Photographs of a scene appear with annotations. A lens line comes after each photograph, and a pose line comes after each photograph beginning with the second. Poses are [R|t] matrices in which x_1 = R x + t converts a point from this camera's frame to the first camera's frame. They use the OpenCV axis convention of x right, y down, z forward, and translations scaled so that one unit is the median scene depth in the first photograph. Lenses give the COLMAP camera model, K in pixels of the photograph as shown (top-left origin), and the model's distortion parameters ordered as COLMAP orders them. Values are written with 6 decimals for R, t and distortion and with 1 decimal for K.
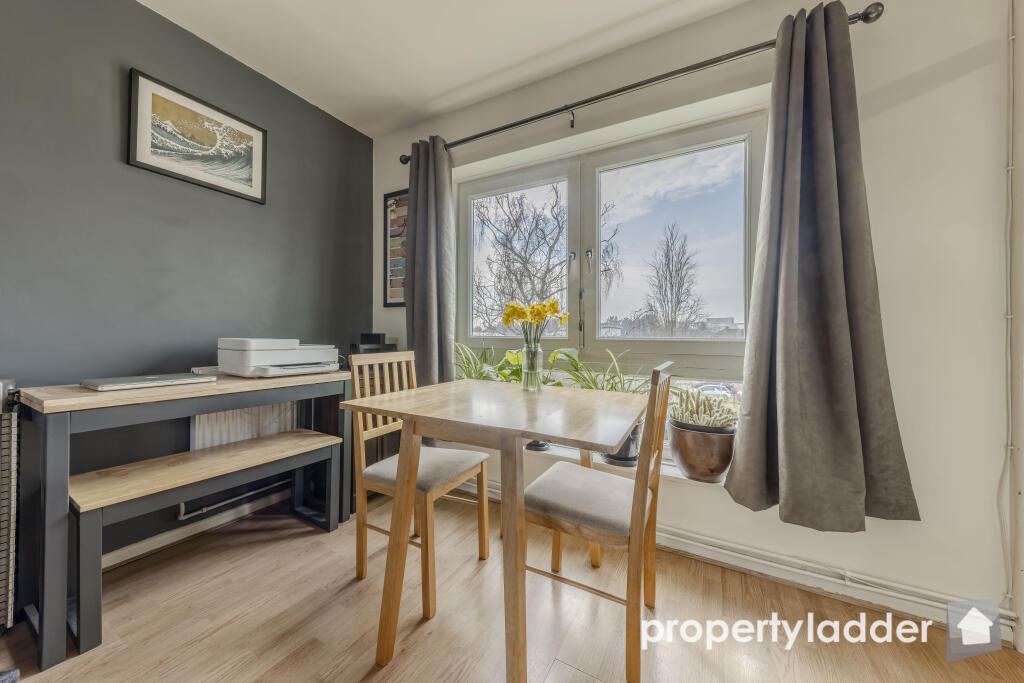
lens RADIAL K [[359.2, 0, 507.3], [0, 359.2, 336.0], [0, 0, 1]] dist [-0.000247, -0.000063]
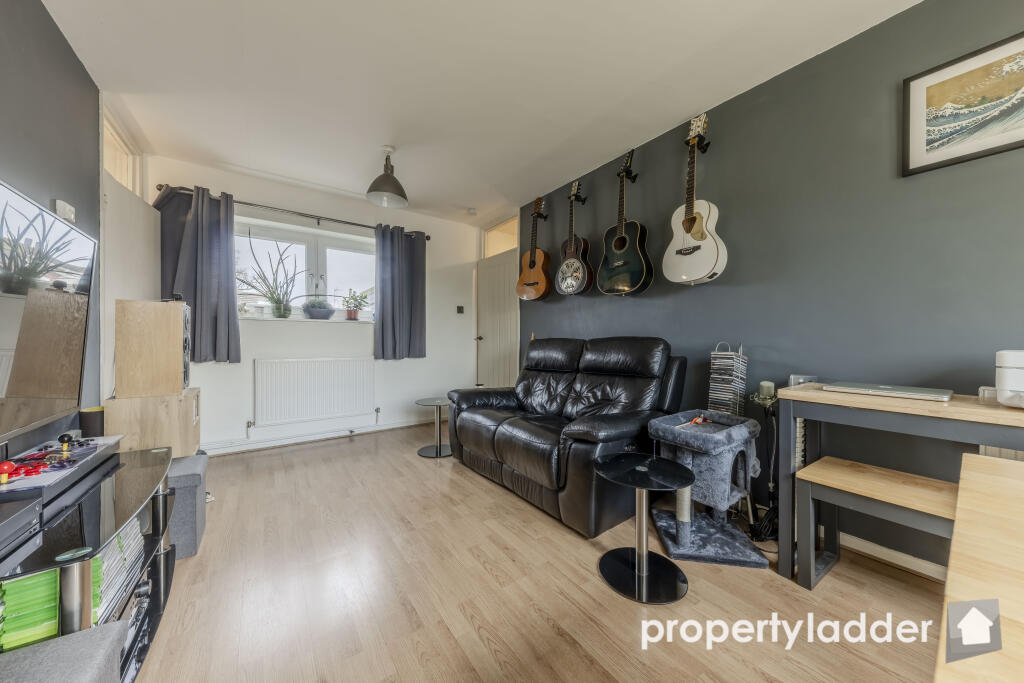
lens RADIAL K [[345.1, 0, 506.4], [0, 345.1, 341.7], [0, 0, 1]] dist [0.000723, 0.000078]
pose [[-0.421749, -0.003068, -0.906708, 0.337040], [-0.002521, 0.999994, -0.002211, -0.006312], [0.906709, 0.001353, -0.421754, 0.436091]]
